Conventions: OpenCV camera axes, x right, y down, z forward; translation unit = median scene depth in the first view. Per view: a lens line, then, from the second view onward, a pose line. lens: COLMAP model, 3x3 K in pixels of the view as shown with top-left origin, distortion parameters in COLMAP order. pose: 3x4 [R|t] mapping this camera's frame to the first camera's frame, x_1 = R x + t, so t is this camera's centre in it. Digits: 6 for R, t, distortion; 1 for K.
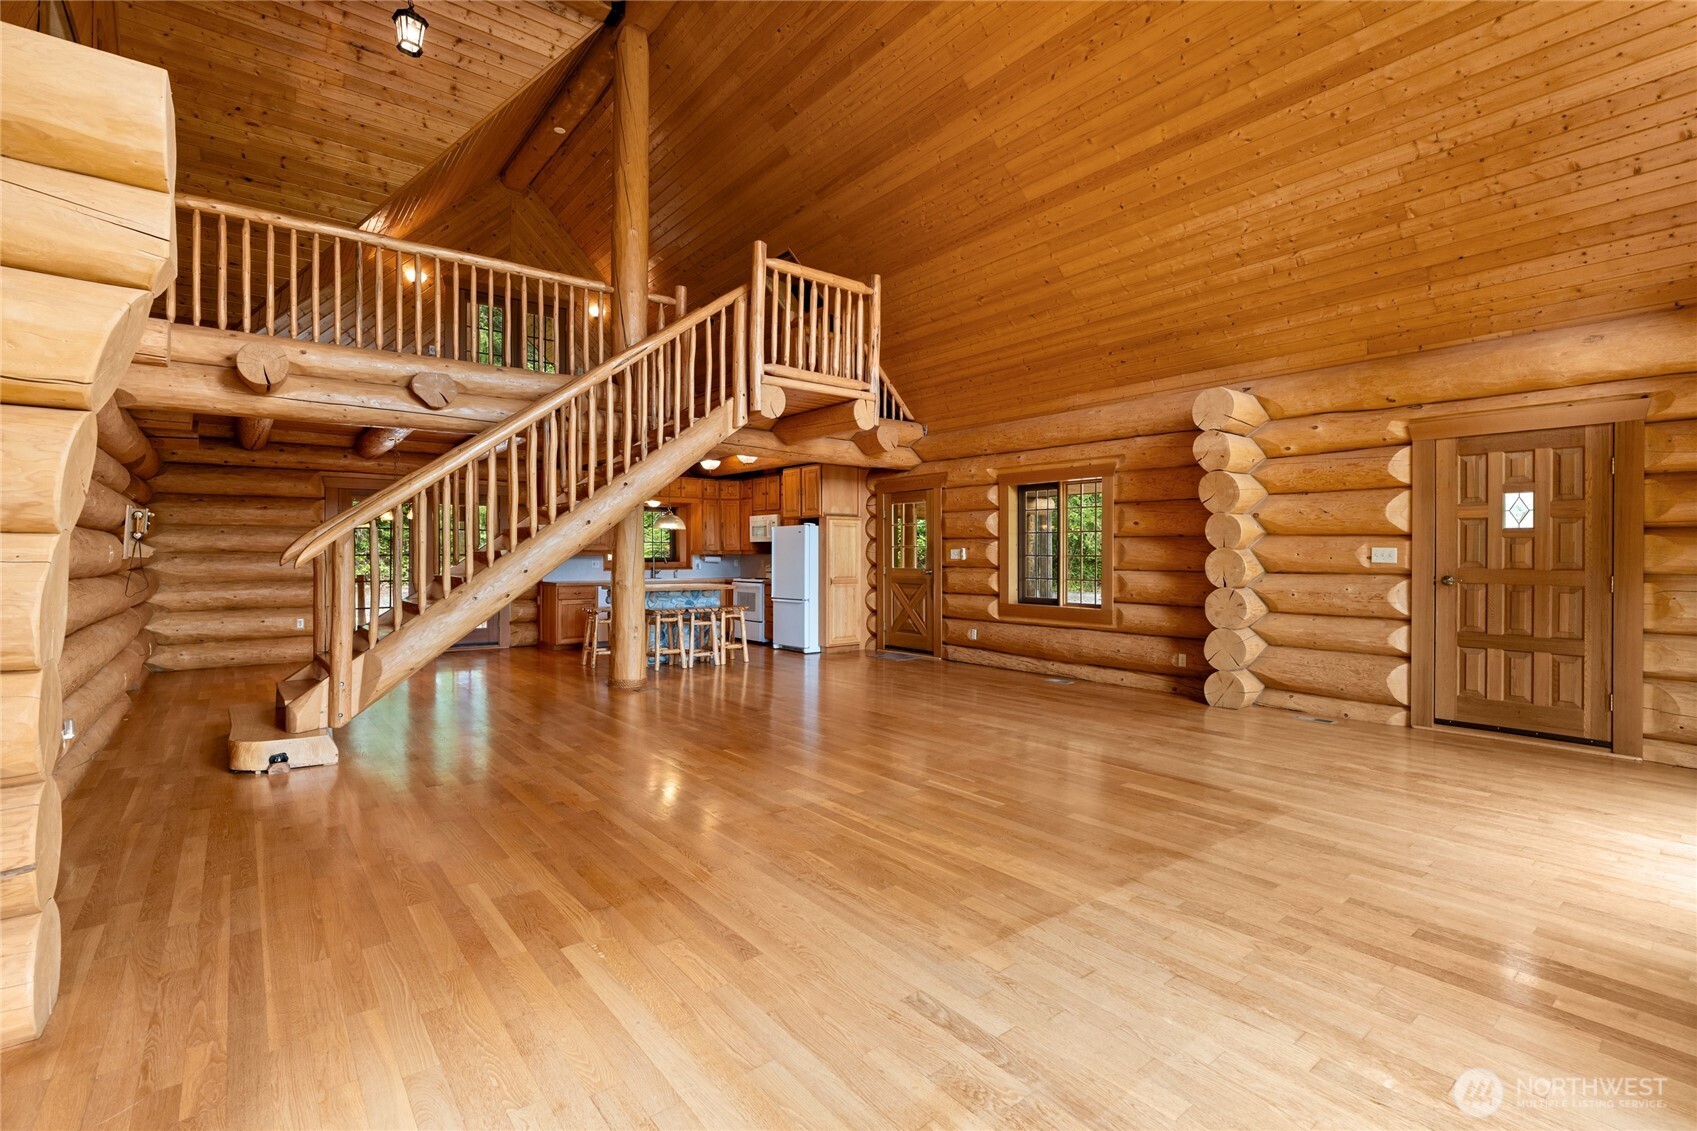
lens RADIAL K [[753.5, 0, 844.3], [0, 753.5, 557.1], [0, 0, 1]] dist [0.017712, 0.000528]
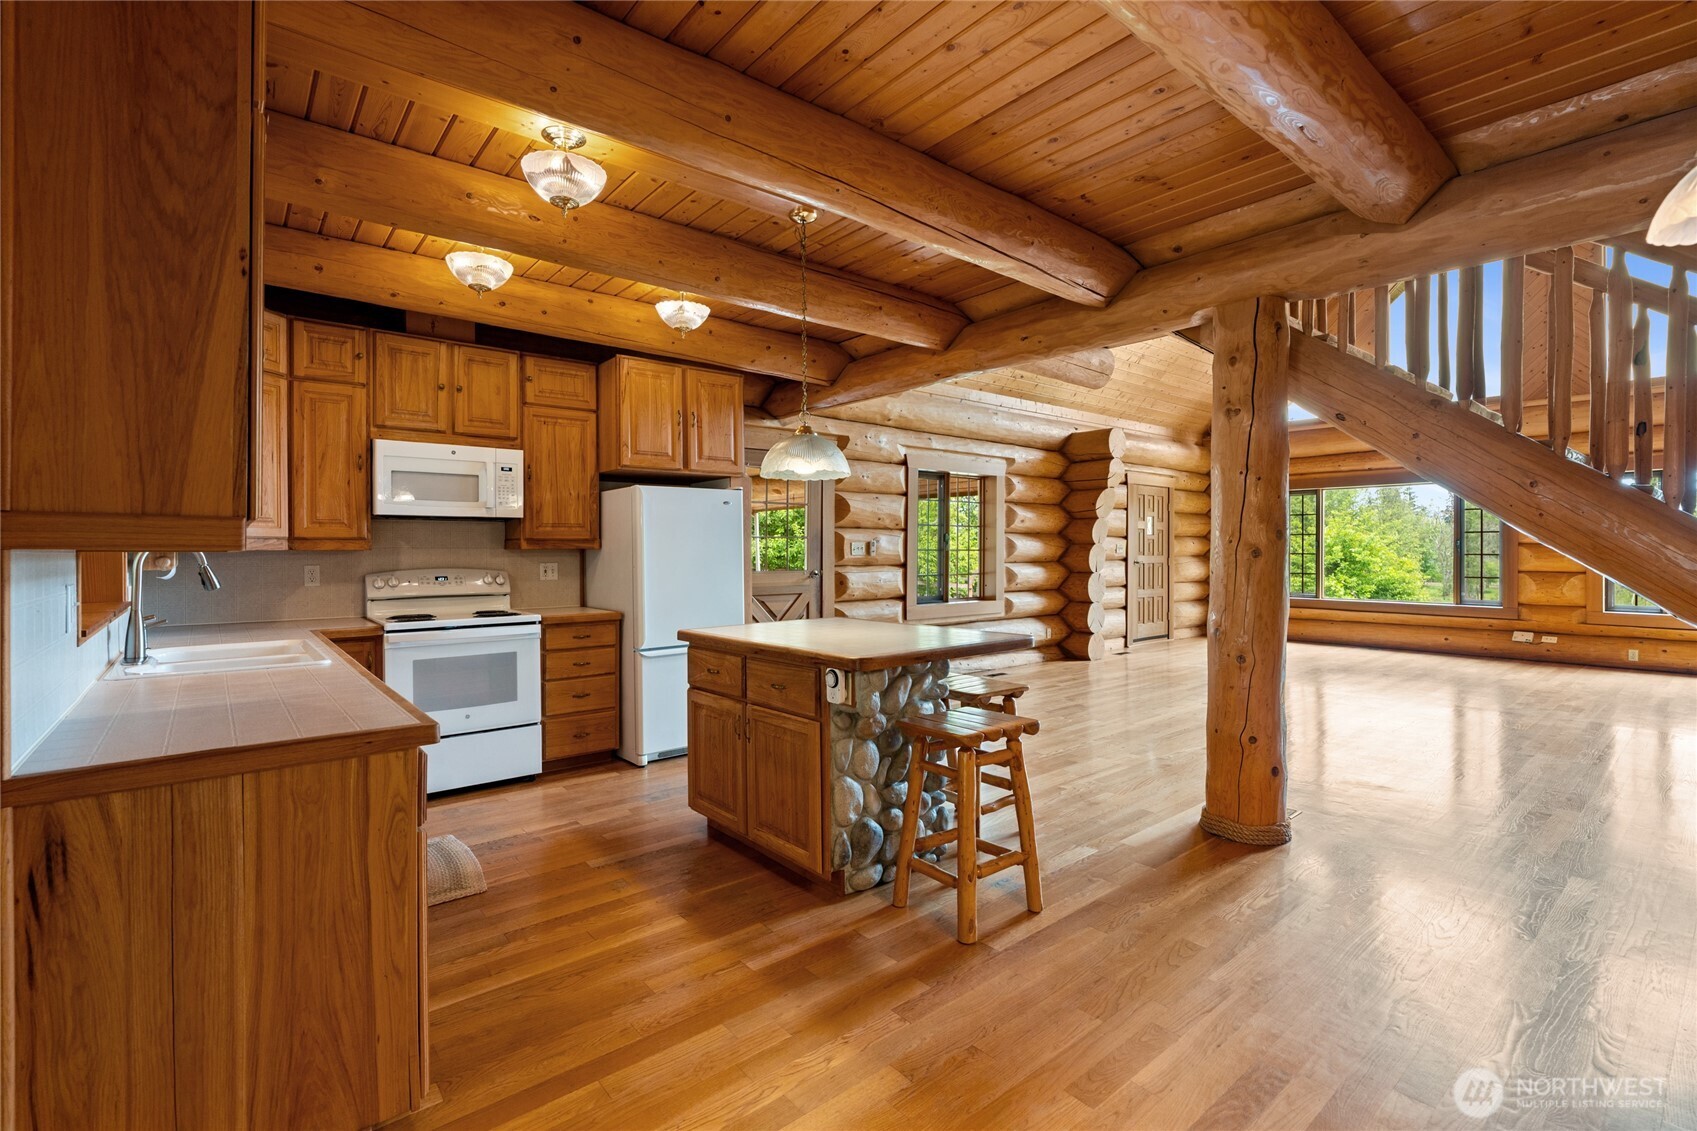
lens RADIAL K [[778.9, 0, 835.9], [0, 778.9, 568.1], [0, 0, 1]] dist [-0.005676, 0.002349]
pose [[-0.005407, -0.021963, 0.999744, -1.007407], [0.008313, 0.999723, 0.022008, -0.004214], [-0.999951, 0.008430, -0.005223, 1.636963]]
